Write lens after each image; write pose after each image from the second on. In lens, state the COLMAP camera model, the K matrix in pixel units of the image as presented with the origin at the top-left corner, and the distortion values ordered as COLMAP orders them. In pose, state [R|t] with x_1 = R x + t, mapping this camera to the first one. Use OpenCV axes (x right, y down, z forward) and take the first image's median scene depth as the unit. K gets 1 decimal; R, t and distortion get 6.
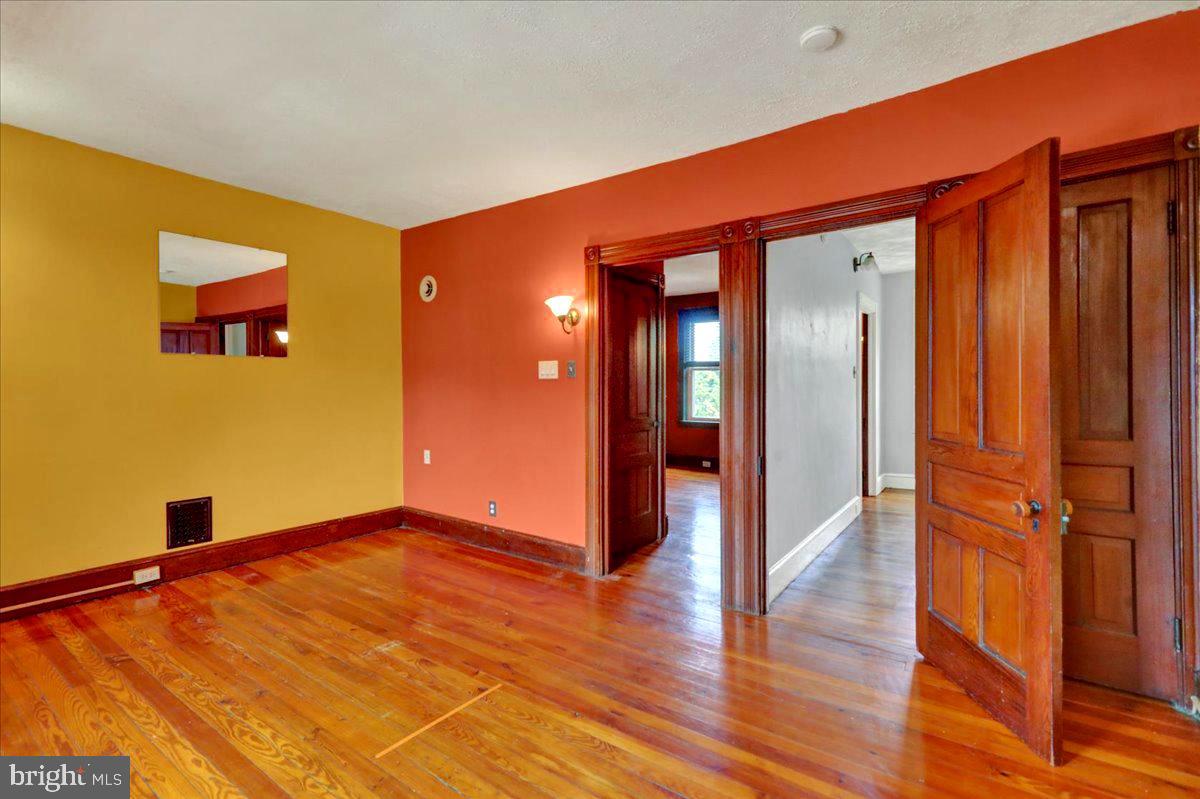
lens RADIAL K [[550.2, 0, 596.2], [0, 550.2, 393.7], [0, 0, 1]] dist [0.010566, 0.001644]
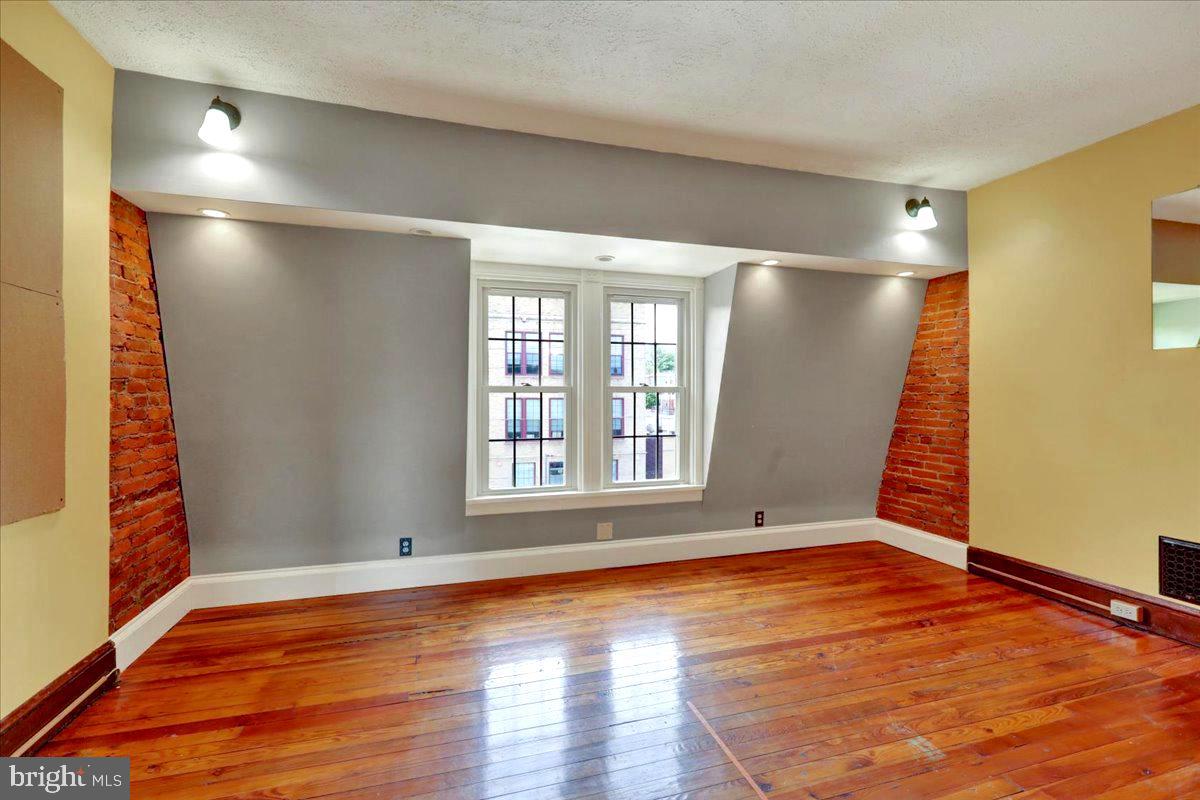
lens RADIAL K [[550.2, 0, 599.6], [0, 550.2, 394.4], [0, 0, 1]] dist [0.010566, 0.001644]
pose [[-0.616719, 0.005145, -0.787167, 0.440903], [-0.001400, 0.999970, 0.007633, -0.016828], [0.787182, 0.005810, -0.616693, 1.041675]]
